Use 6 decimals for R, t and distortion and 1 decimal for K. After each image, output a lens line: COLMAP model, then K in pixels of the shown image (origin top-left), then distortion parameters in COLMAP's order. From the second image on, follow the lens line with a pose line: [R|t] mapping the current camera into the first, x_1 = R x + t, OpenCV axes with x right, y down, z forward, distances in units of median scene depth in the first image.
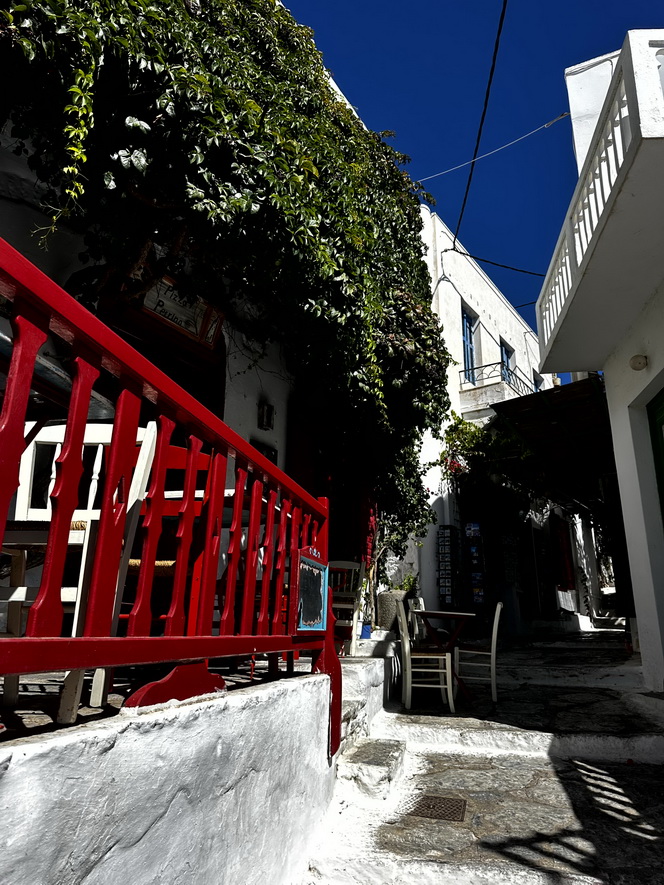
lens RADIAL K [[602.7, 0, 332.0], [0, 602.7, 442.5], [0, 0, 1]] dist [0.053977, -0.001026]
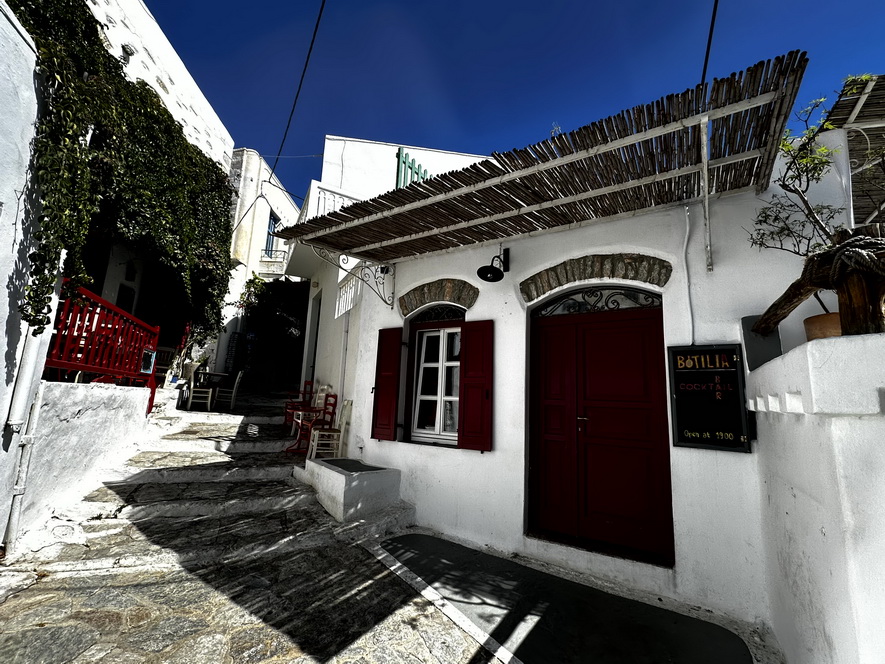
lens RADIAL K [[411.8, 0, 442.5], [0, 411.8, 332.0], [0, 0, 1]] dist [0.001359, -0.000008]
pose [[0.824418, 0.128763, 0.551140, 0.014410], [-0.207723, 0.974659, 0.083012, -0.189817], [-0.526485, -0.182921, 0.830273, -0.753461]]
